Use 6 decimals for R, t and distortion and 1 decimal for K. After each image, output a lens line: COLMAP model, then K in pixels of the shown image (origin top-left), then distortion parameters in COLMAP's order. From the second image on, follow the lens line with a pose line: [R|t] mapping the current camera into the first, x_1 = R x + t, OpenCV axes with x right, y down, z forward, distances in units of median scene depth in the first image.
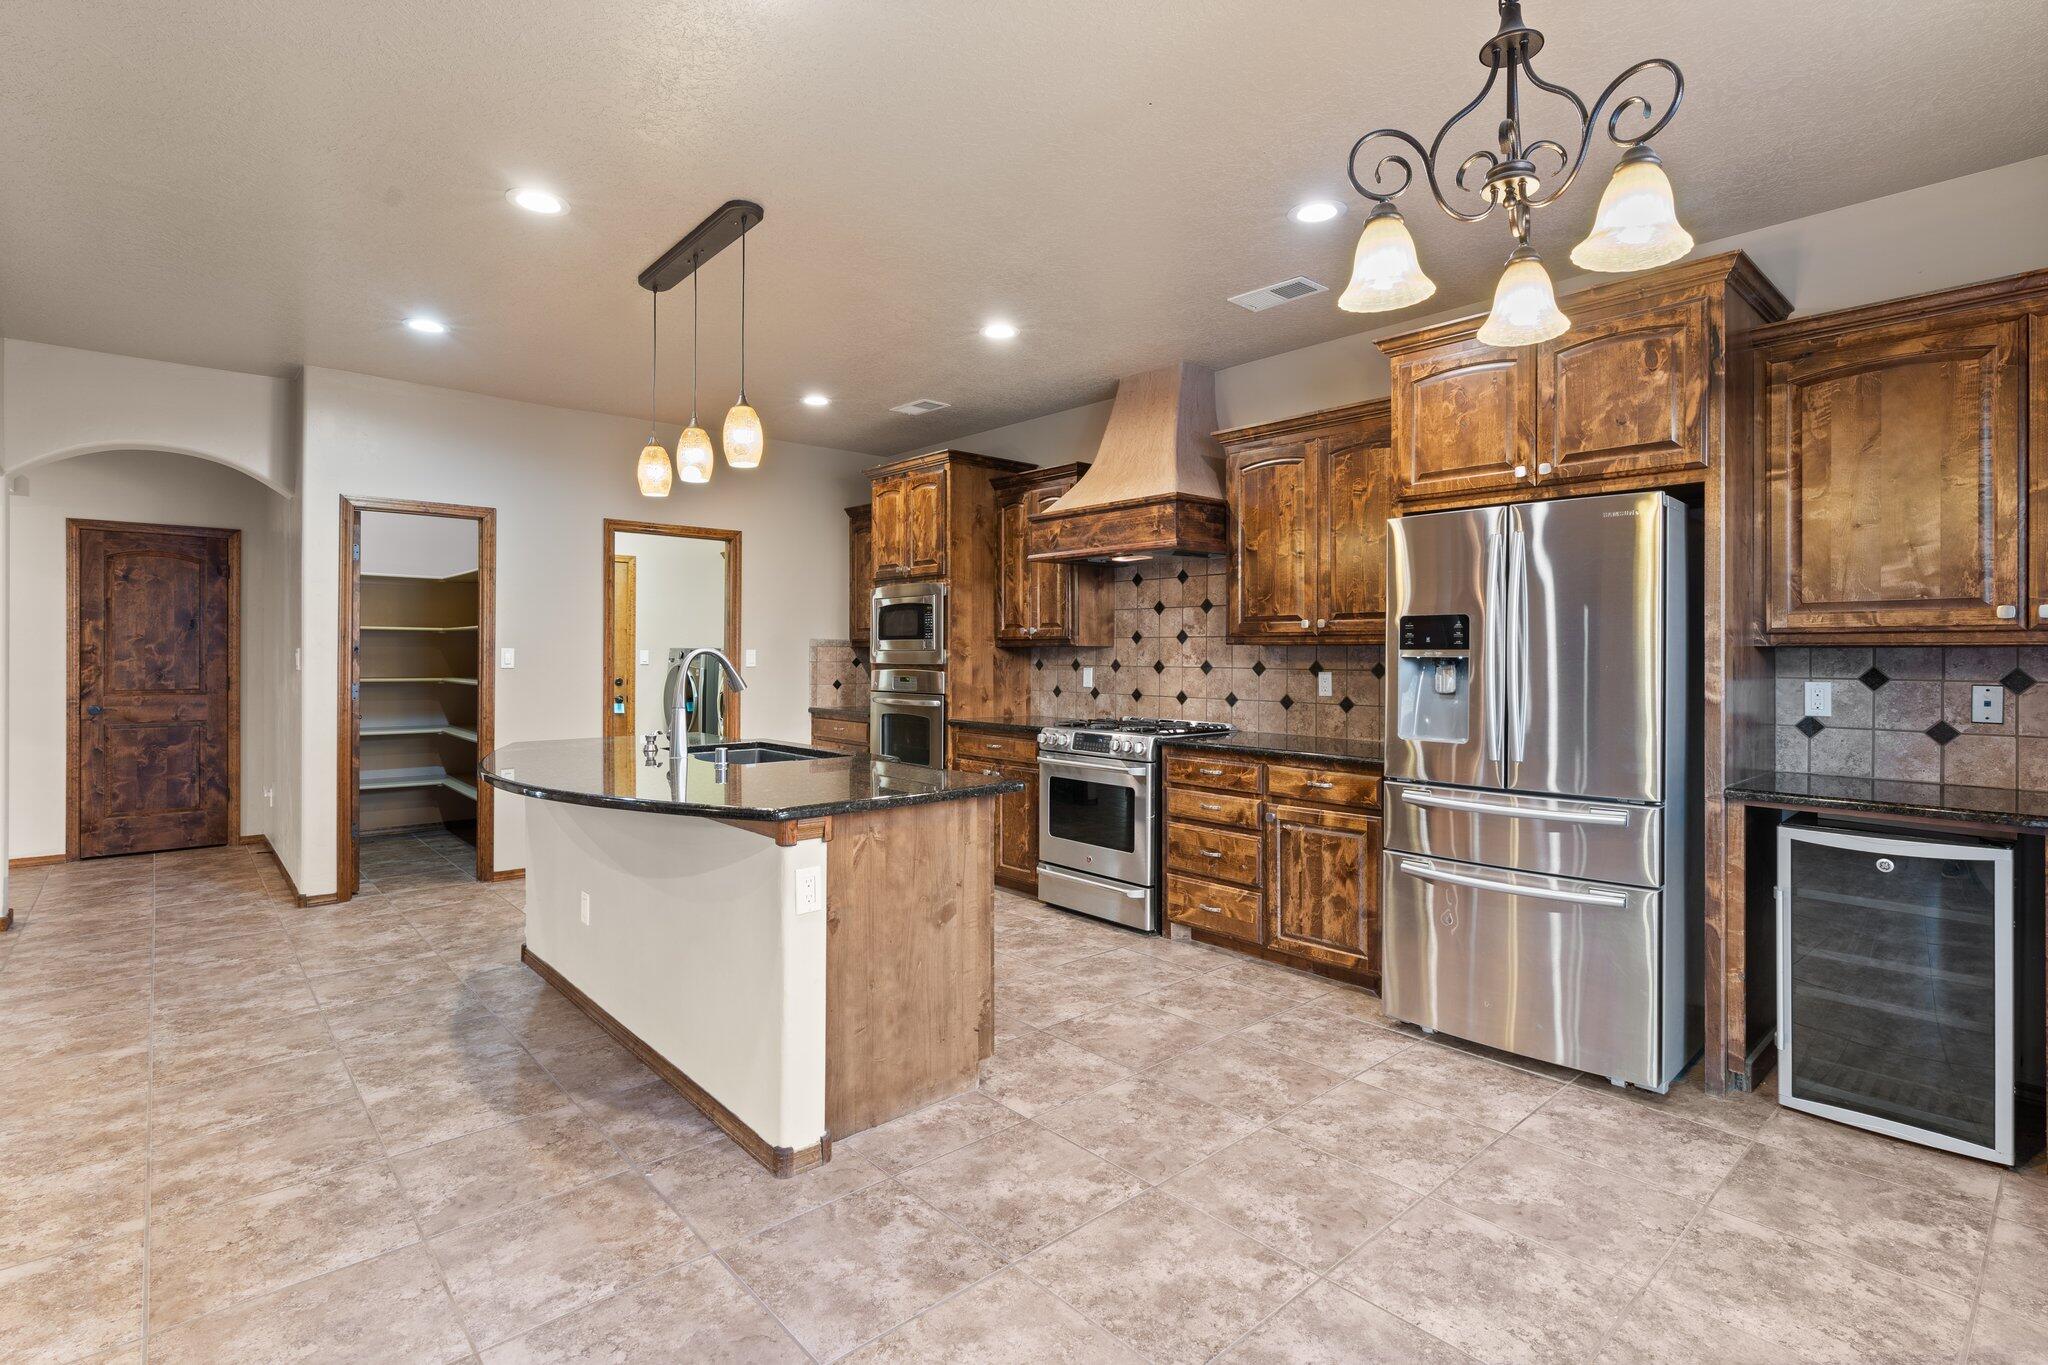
lens RADIAL K [[979.0, 0, 1024.2], [0, 979.0, 656.5], [0, 0, 1]] dist [-0.005501, 0.000641]
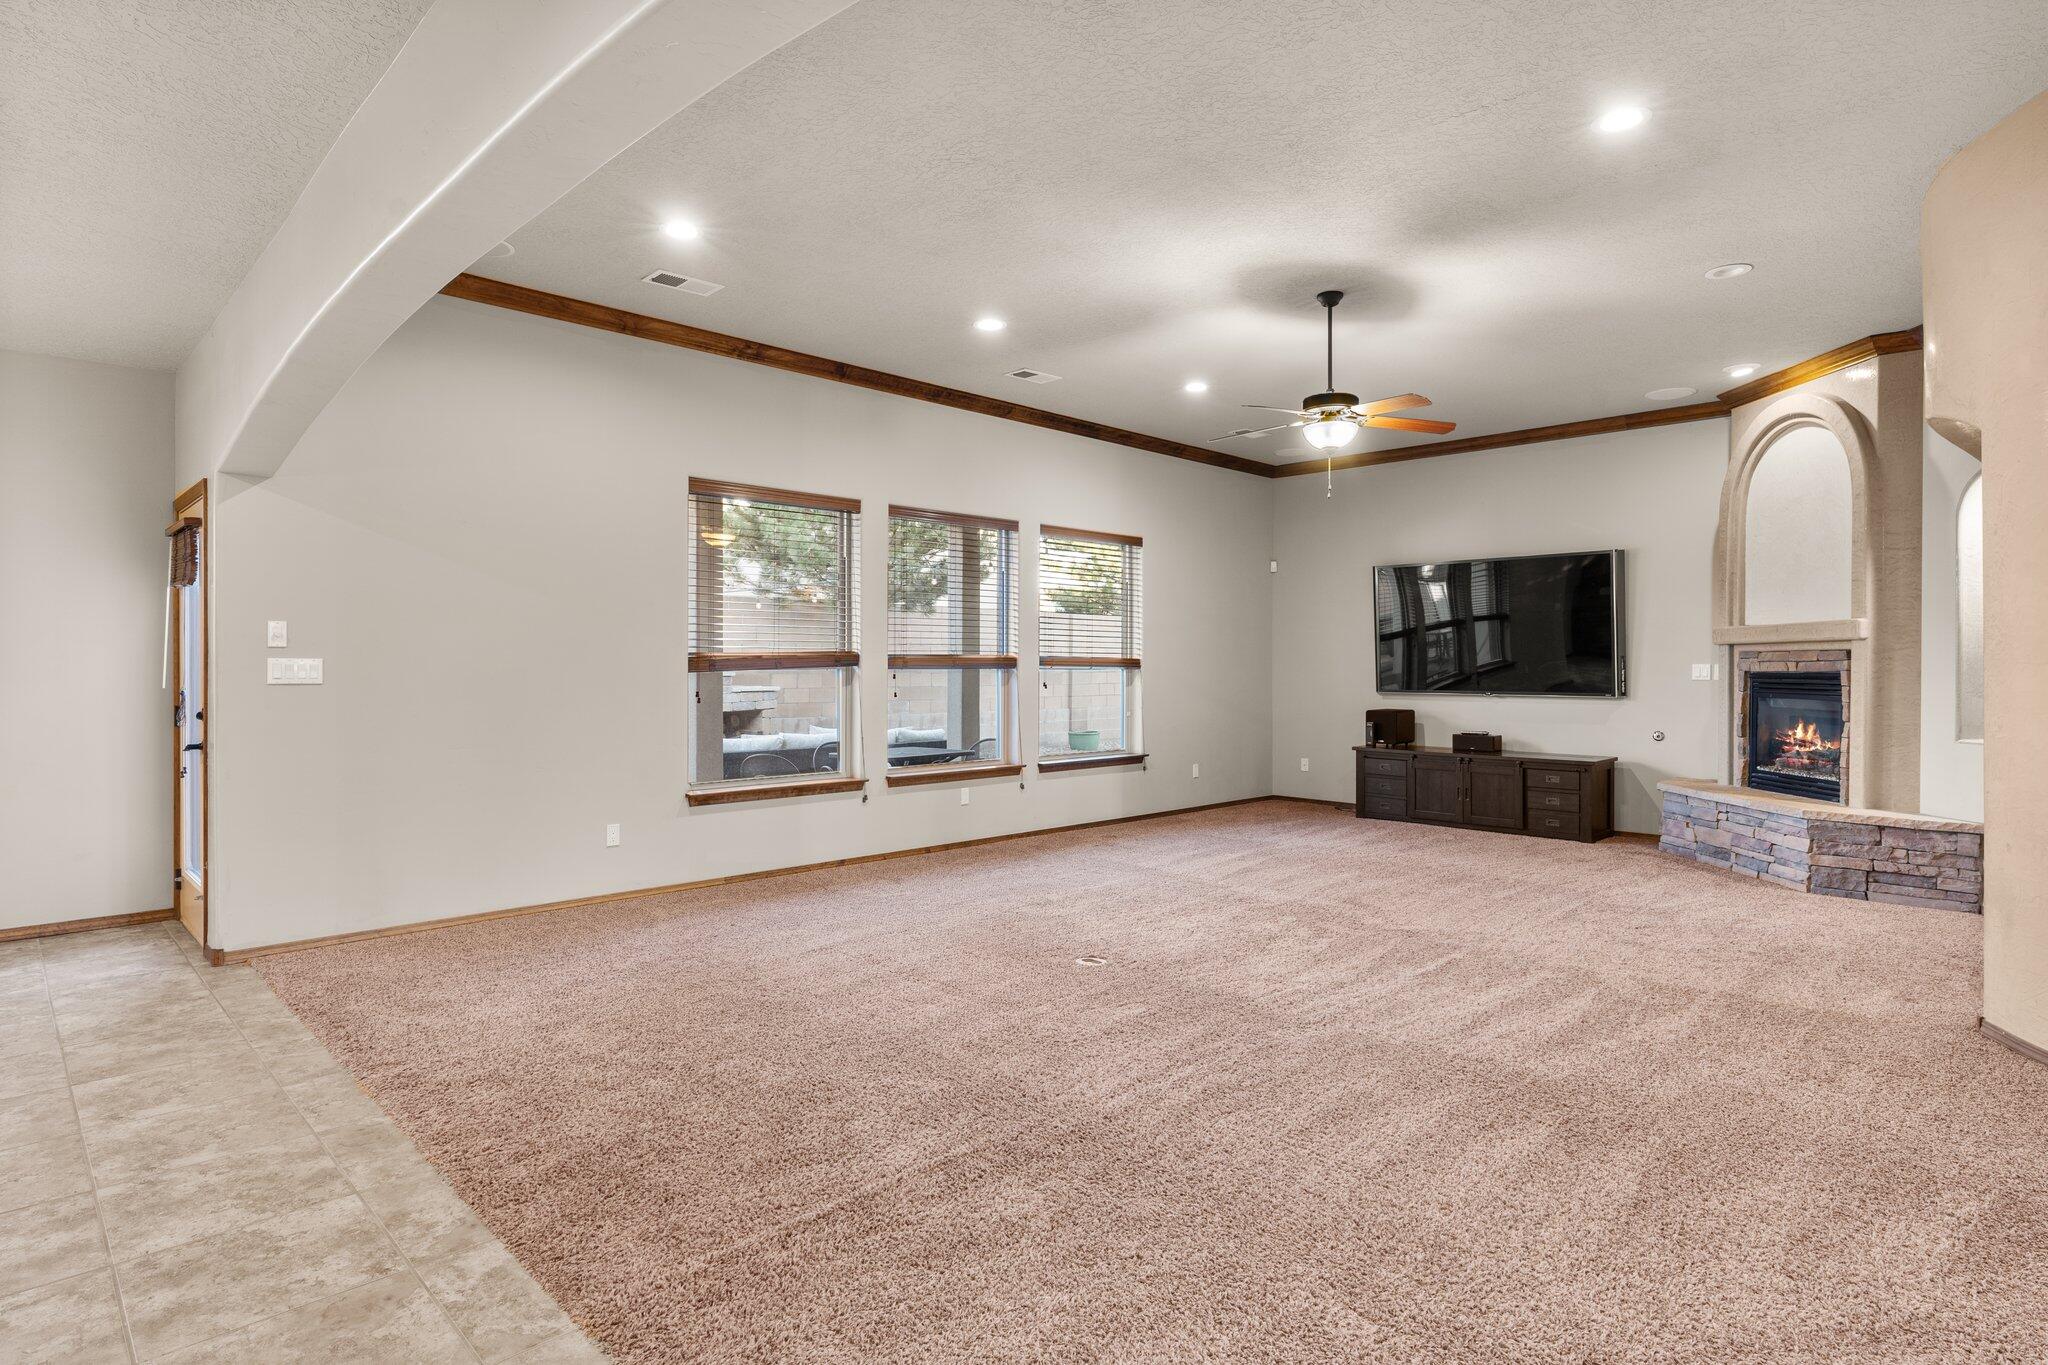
lens RADIAL K [[1083.0, 0, 1028.3], [0, 1083.0, 674.0], [0, 0, 1]] dist [-0.002433, 0.000745]
pose [[-0.998855, -0.005735, -0.047492, -1.030785], [-0.006244, 0.999925, 0.010579, -0.004449], [0.047427, 0.010864, -0.998816, 1.231761]]
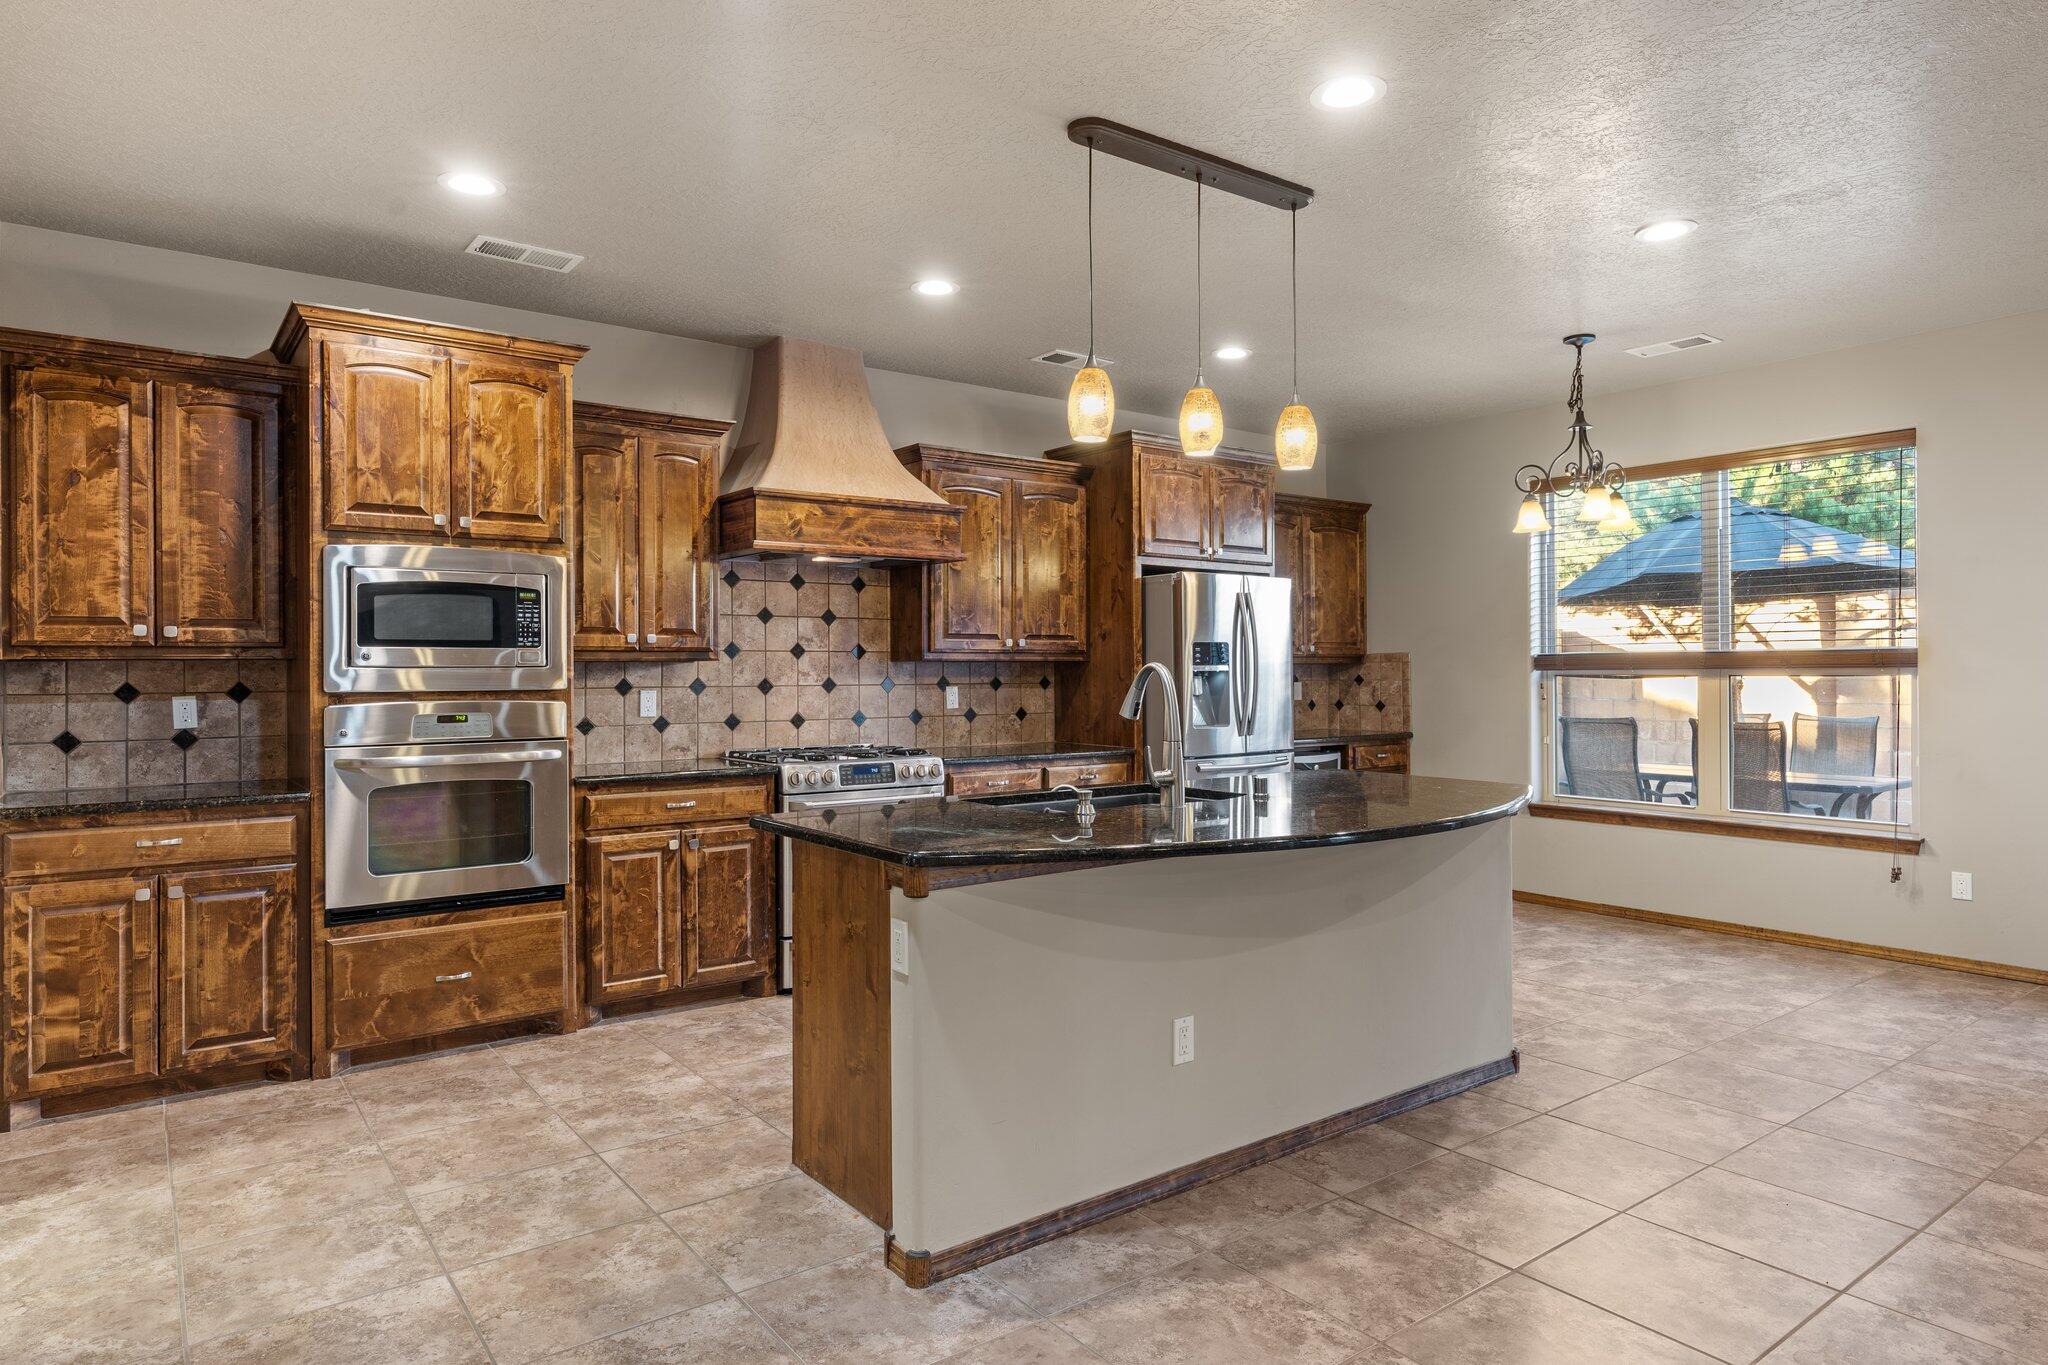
lens RADIAL K [[1206.0, 0, 1030.2], [0, 1206.0, 666.4], [0, 0, 1]] dist [0.001398, 0.002691]
pose [[0.081015, 0.000211, 0.996713, -1.148276], [0.007436, 0.999972, -0.000816, -0.004914], [-0.996685, 0.007478, 0.081011, 0.913080]]
